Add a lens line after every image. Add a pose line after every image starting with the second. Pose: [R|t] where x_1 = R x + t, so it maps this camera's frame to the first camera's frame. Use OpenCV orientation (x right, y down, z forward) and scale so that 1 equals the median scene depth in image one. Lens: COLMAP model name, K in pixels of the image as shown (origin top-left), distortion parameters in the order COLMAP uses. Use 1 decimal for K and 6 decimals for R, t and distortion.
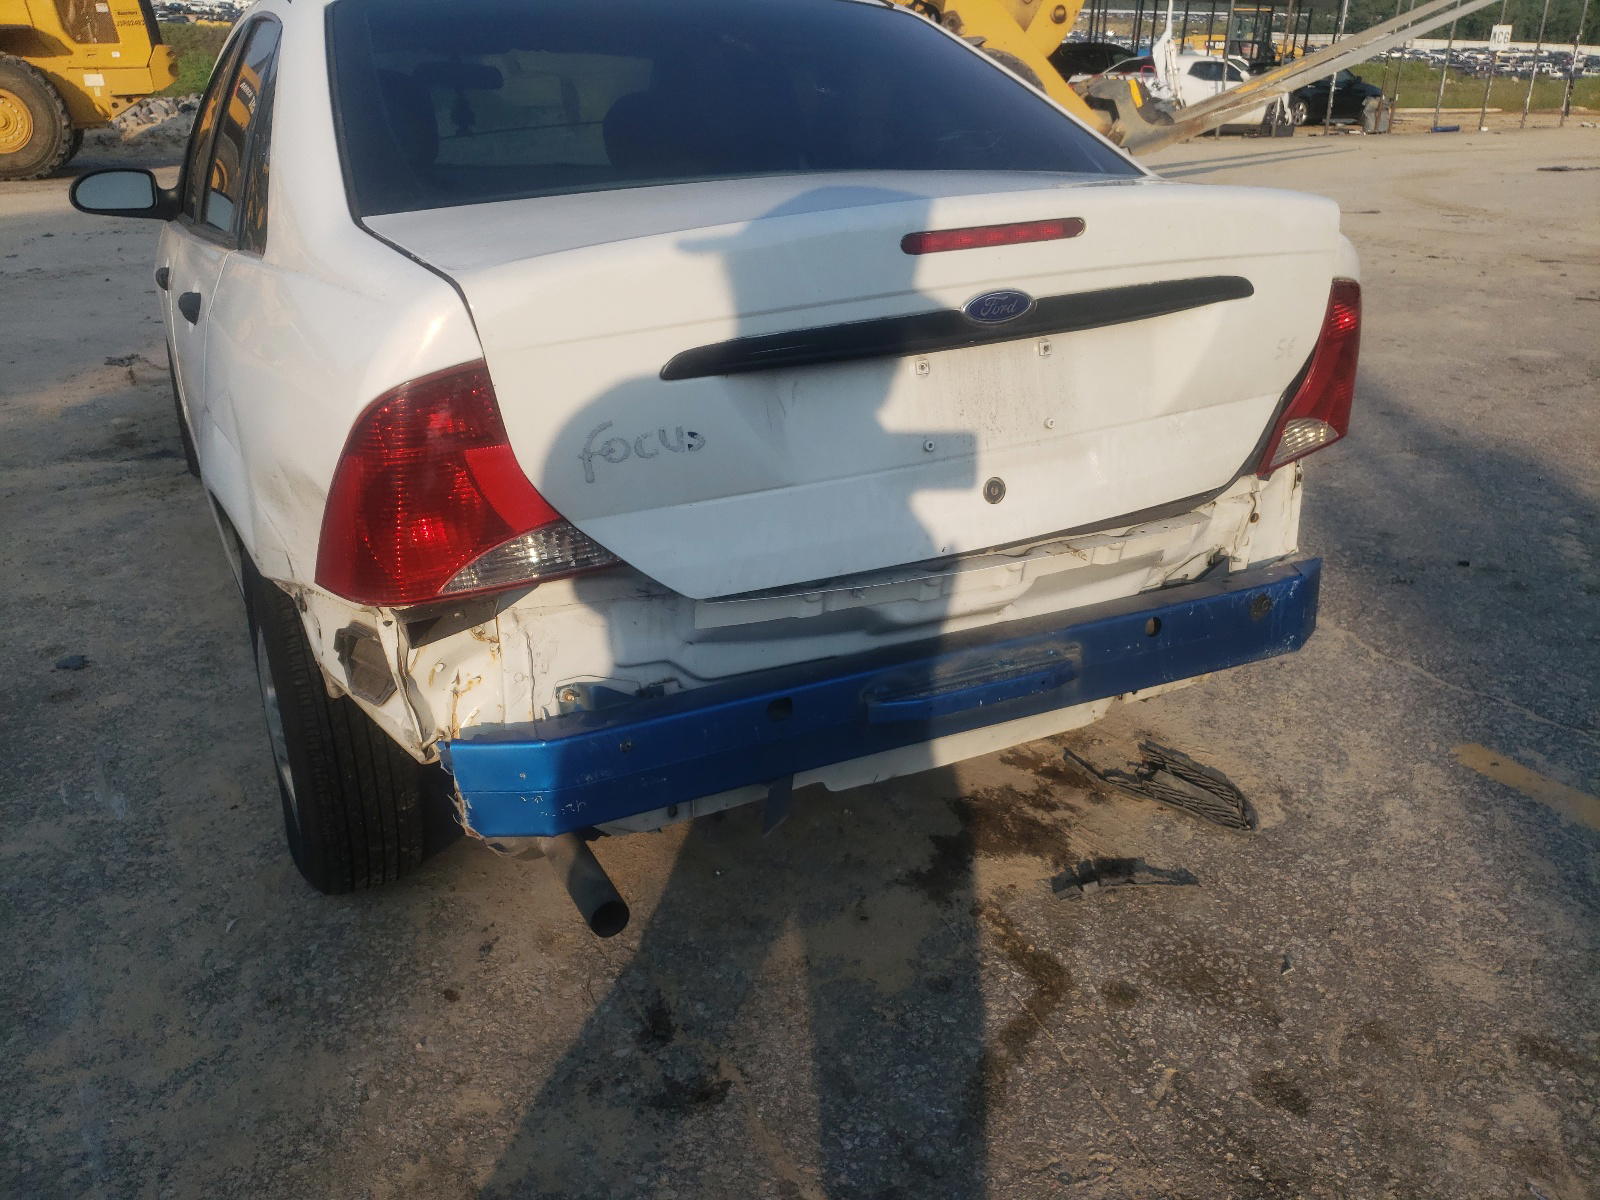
lens RADIAL K [[1323.4, 0, 810.9], [0, 1323.4, 586.8], [0, 0, 1]] dist [0.018703, 0.004027]
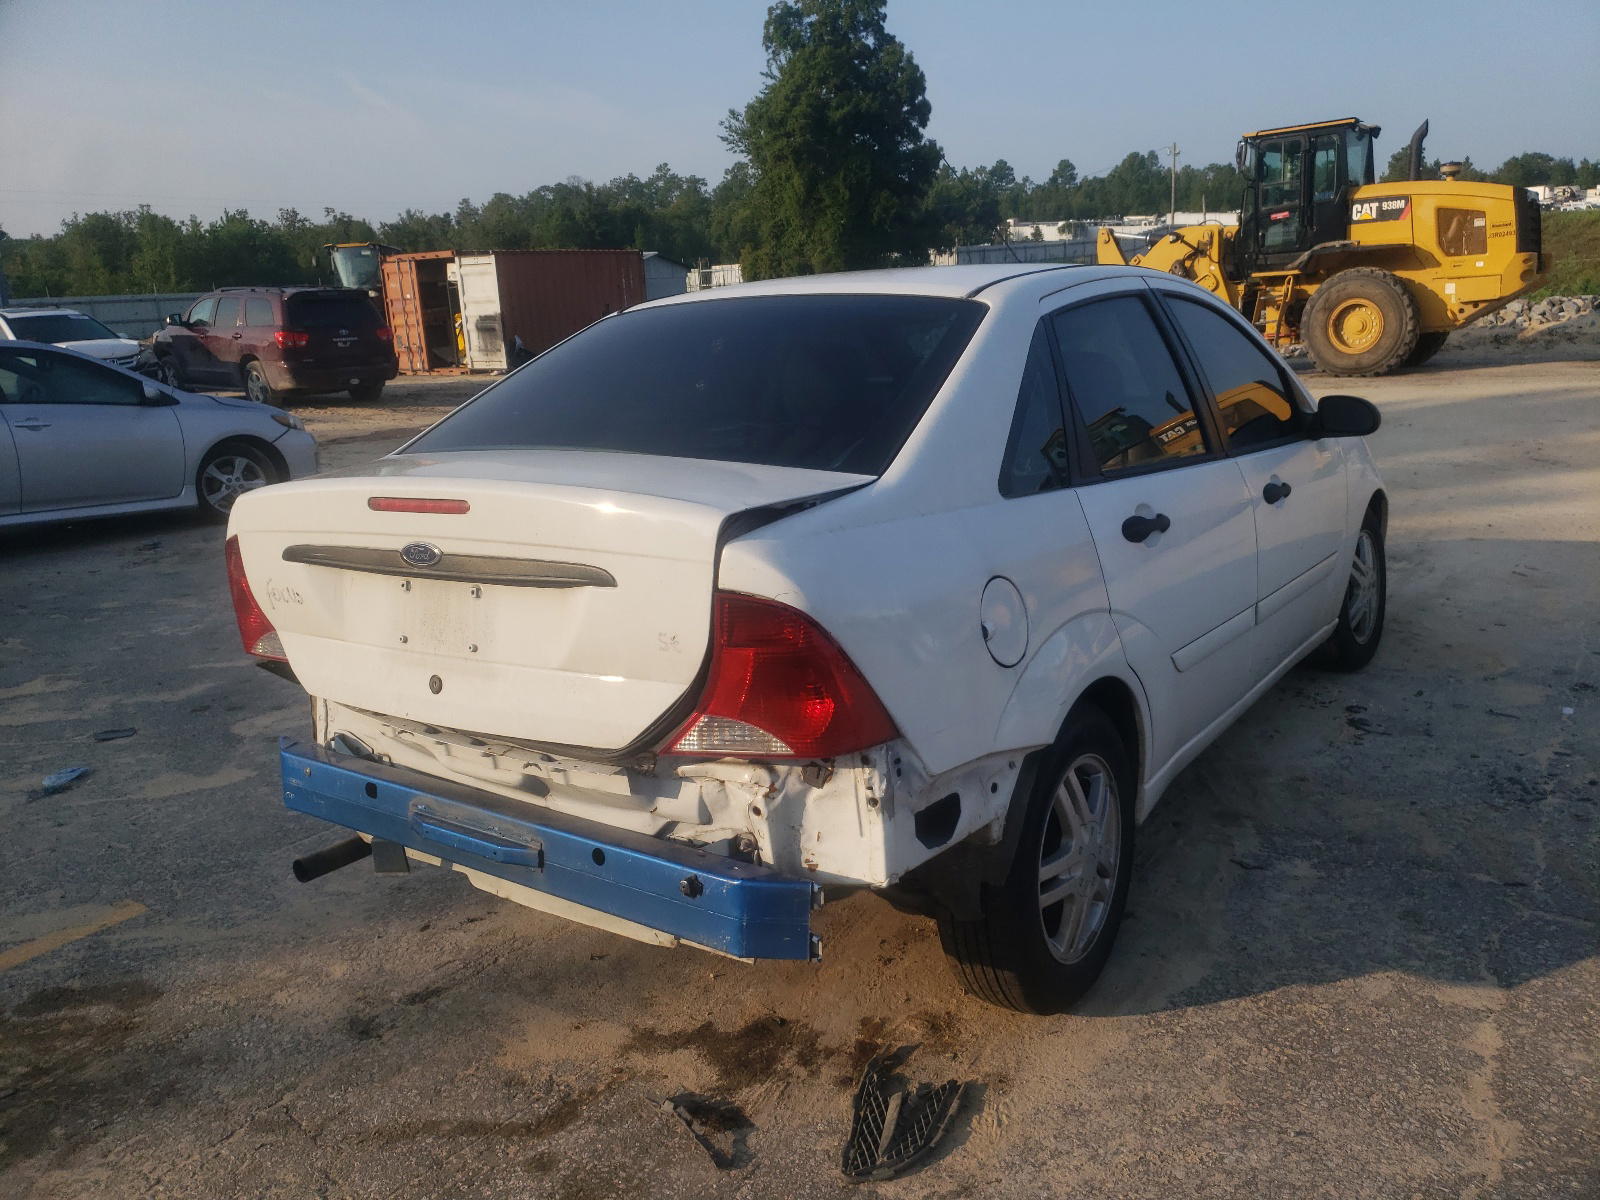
lens RADIAL K [[1323.4, 0, 803.3], [0, 1323.4, 596.4], [0, 0, 1]] dist [0.018703, 0.004027]
pose [[0.444495, 0.179805, -0.877550, 1.075857], [-0.281704, 0.958003, 0.053602, -0.244997], [0.850334, 0.223384, 0.476479, 0.464575]]
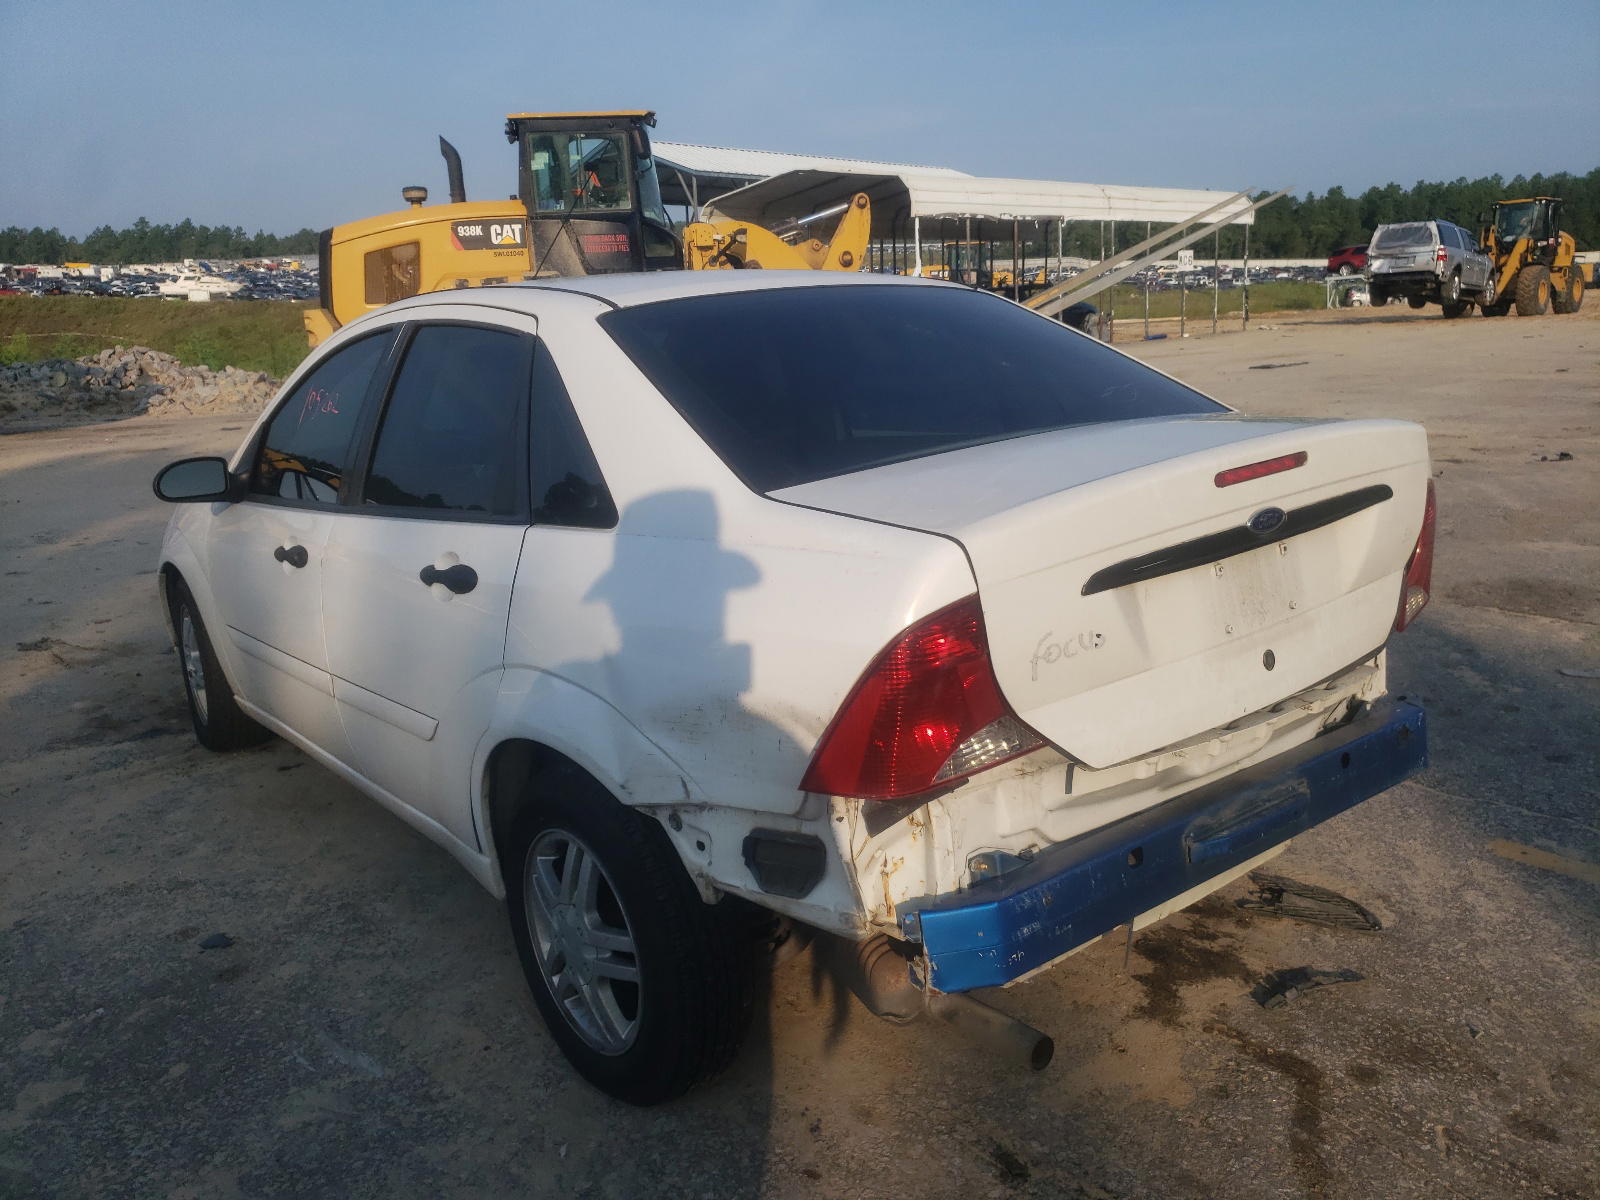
lens RADIAL K [[1323.4, 0, 823.4], [0, 1323.4, 567.5], [0, 0, 1]] dist [0.018703, 0.004027]
pose [[0.976754, -0.086467, 0.196152, -0.375453], [0.118998, 0.979814, -0.160637, -0.004176], [-0.178303, 0.180244, 0.967326, -0.130011]]
